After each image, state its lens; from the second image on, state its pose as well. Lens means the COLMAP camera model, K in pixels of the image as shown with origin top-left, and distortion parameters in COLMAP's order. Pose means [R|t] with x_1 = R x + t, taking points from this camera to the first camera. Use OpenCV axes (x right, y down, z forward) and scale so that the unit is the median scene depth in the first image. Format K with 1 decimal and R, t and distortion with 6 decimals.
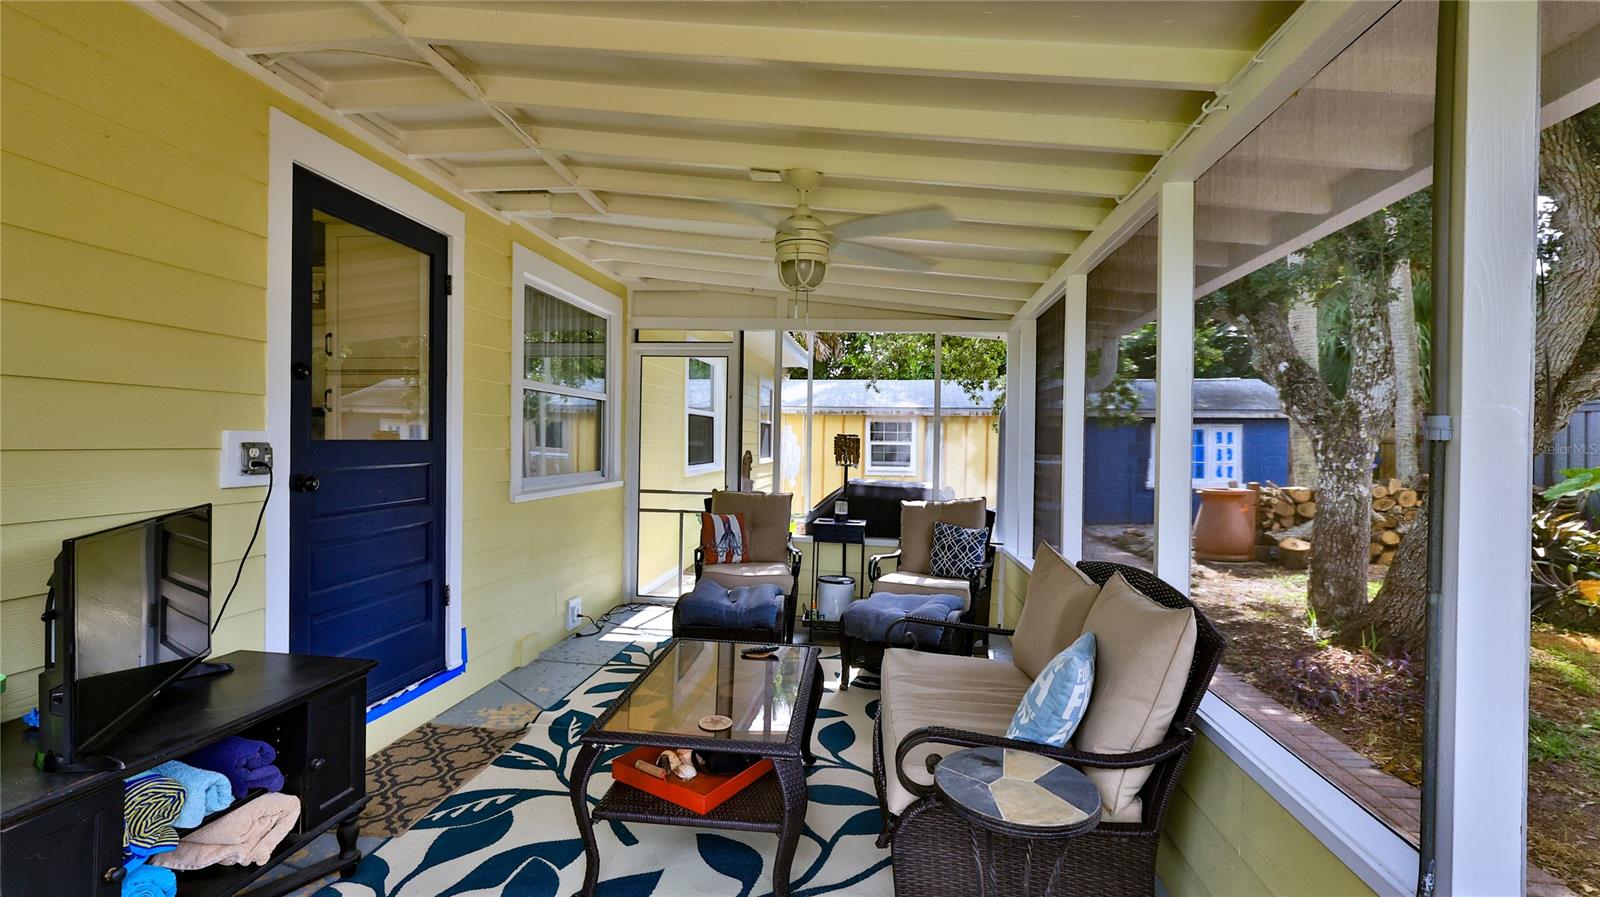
lens RADIAL K [[709.2, 0, 800.8], [0, 709.2, 446.3], [0, 0, 1]] dist [-0.000207, 0.000039]
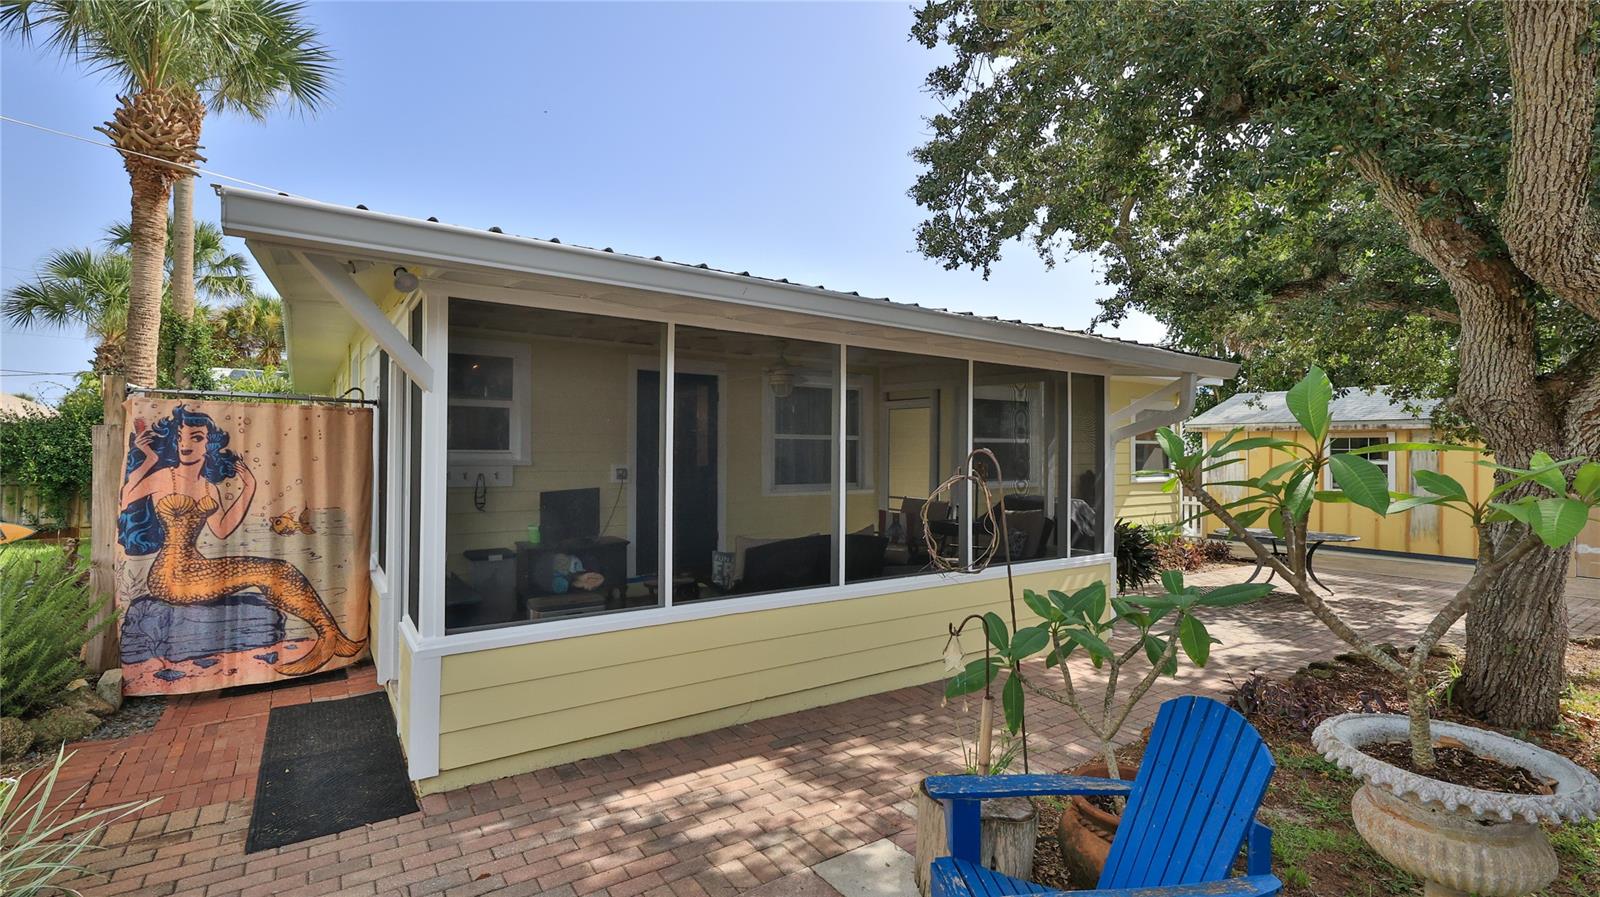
lens RADIAL K [[709.2, 0, 800.9], [0, 709.2, 447.0], [0, 0, 1]] dist [-0.000207, 0.000039]
pose [[0.652225, -0.018767, -0.757793, 0.973353], [0.001686, 0.999727, -0.023308, -0.012176], [0.758023, 0.013925, 0.652079, -0.188587]]
